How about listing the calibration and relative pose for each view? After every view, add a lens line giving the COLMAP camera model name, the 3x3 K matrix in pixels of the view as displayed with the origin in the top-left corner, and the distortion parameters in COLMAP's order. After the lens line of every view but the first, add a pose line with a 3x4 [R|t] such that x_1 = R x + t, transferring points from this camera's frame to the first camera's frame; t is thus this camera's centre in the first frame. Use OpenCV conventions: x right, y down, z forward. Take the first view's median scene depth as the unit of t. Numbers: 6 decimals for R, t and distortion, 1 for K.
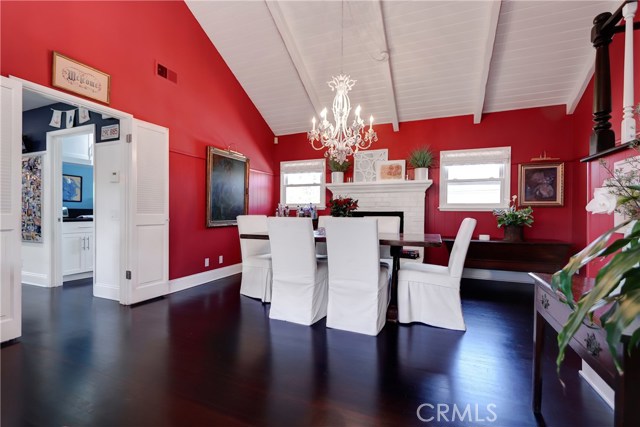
lens RADIAL K [[292.6, 0, 311.0], [0, 292.6, 209.8], [0, 0, 1]] dist [0.000405, -0.003329]
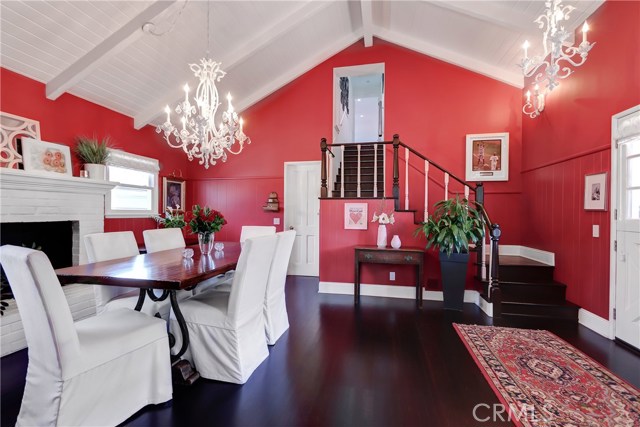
lens RADIAL K [[292.6, 0, 306.4], [0, 292.6, 212.7], [0, 0, 1]] dist [0.000405, -0.003329]
pose [[-0.154863, -0.007977, 0.987904, -0.529941], [-0.009666, 0.999932, 0.006559, -0.025064], [-0.987889, -0.008533, -0.154930, 0.606537]]
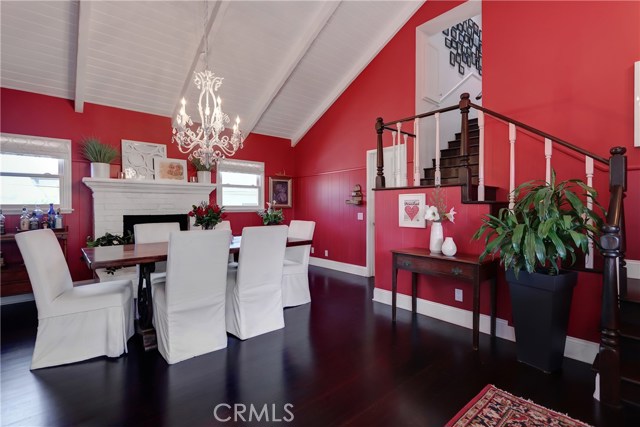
lens RADIAL K [[292.6, 0, 307.5], [0, 292.6, 208.7], [0, 0, 1]] dist [0.000405, -0.003329]
pose [[0.458050, -0.012630, 0.888837, -0.404732], [0.003807, 0.999918, 0.012247, -0.023456], [-0.888918, -0.002226, 0.458060, 0.221157]]
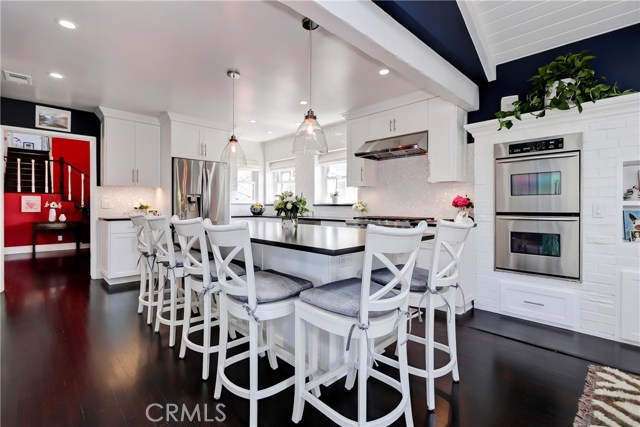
lens RADIAL K [[292.6, 0, 306.4], [0, 292.6, 205.6], [0, 0, 1]] dist [0.000405, -0.003329]
pose [[-0.914864, -0.006979, 0.403703, -1.488767], [-0.006424, 0.999976, 0.002730, -0.014391], [-0.403712, -0.000095, -0.914886, 1.086367]]
